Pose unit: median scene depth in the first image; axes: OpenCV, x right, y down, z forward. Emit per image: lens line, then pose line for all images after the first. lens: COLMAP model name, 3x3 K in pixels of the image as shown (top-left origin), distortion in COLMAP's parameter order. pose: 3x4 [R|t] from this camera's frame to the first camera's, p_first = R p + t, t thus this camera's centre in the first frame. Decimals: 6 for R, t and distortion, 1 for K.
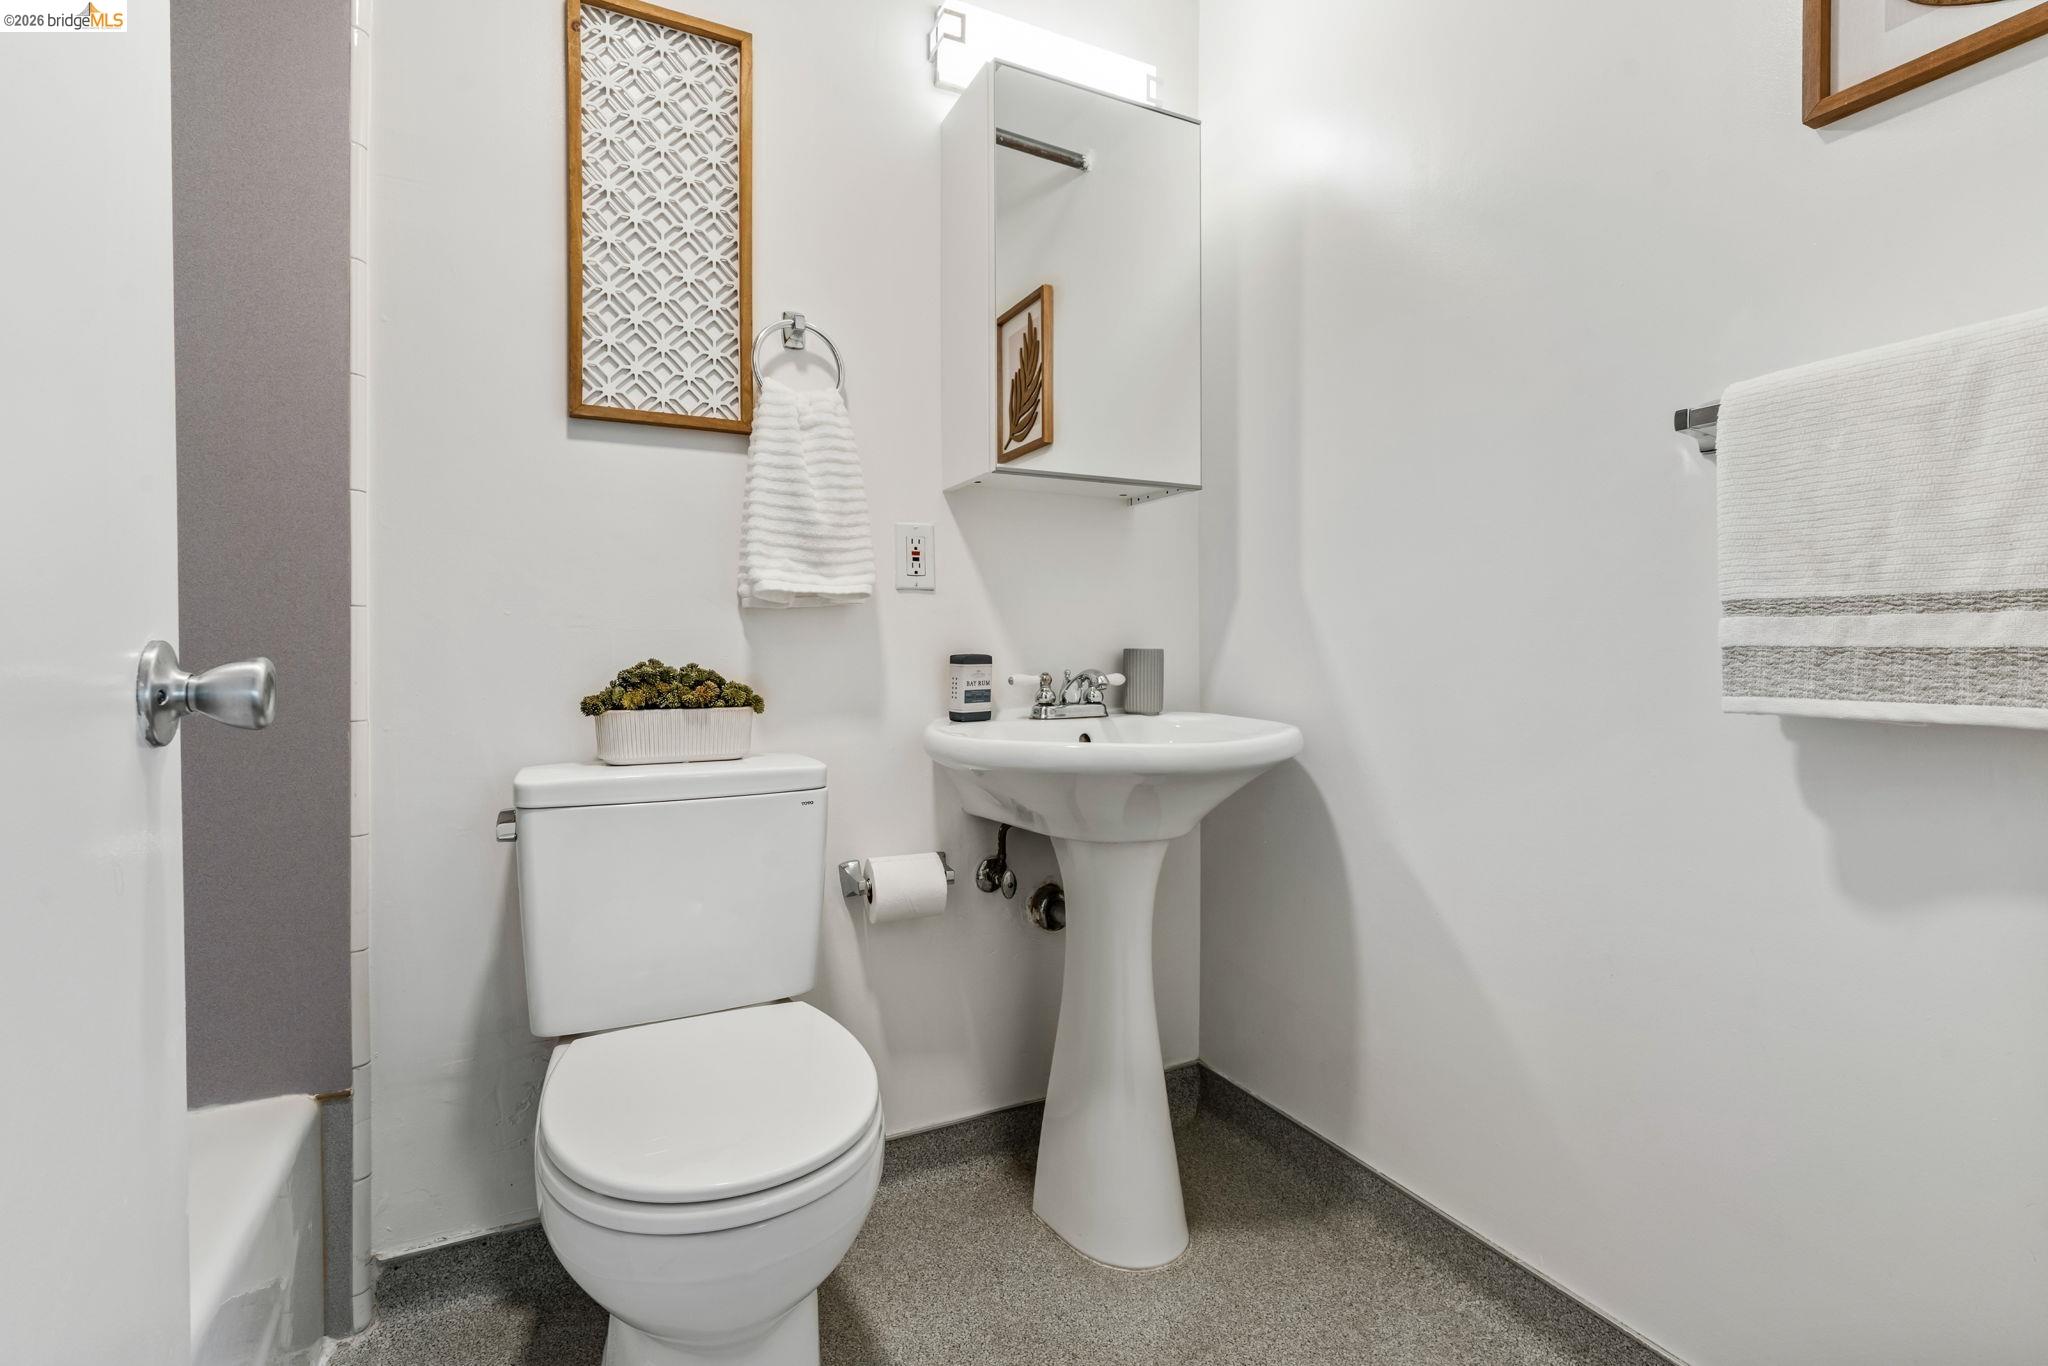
lens RADIAL K [[912.0, 0, 1022.3], [0, 912.0, 666.6], [0, 0, 1]] dist [-0.007764, 0.001430]
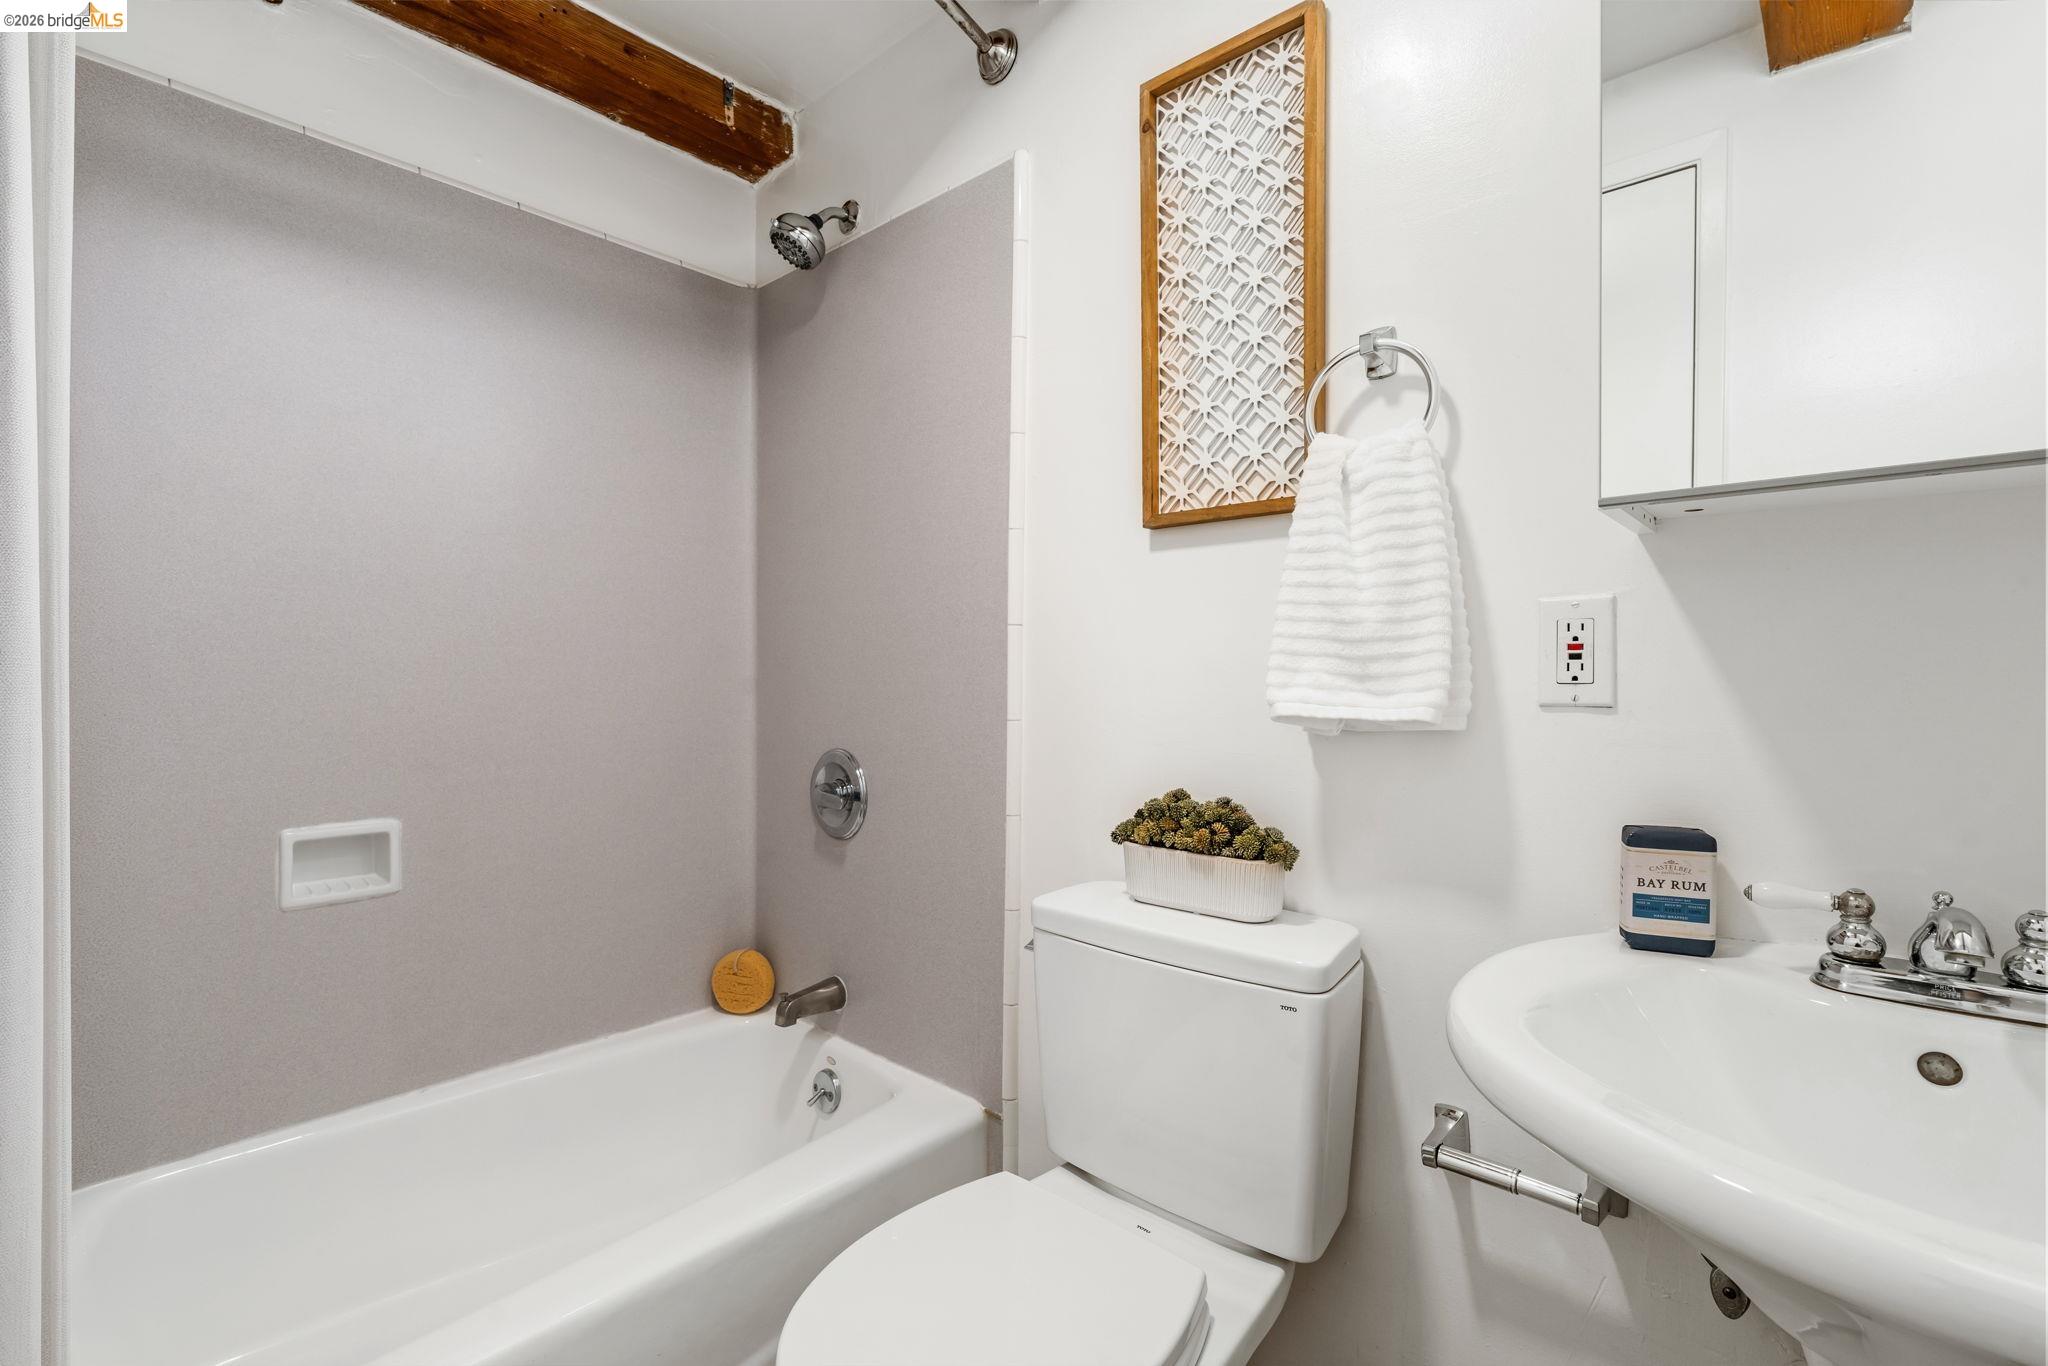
lens RADIAL K [[912.0, 0, 1028.2], [0, 912.0, 683.8], [0, 0, 1]] dist [-0.007764, 0.001430]
pose [[0.362697, 0.015203, -0.931783, 0.348439], [-0.019733, 0.999768, 0.008631, -0.109214], [0.931698, 0.015256, 0.362913, 0.499281]]
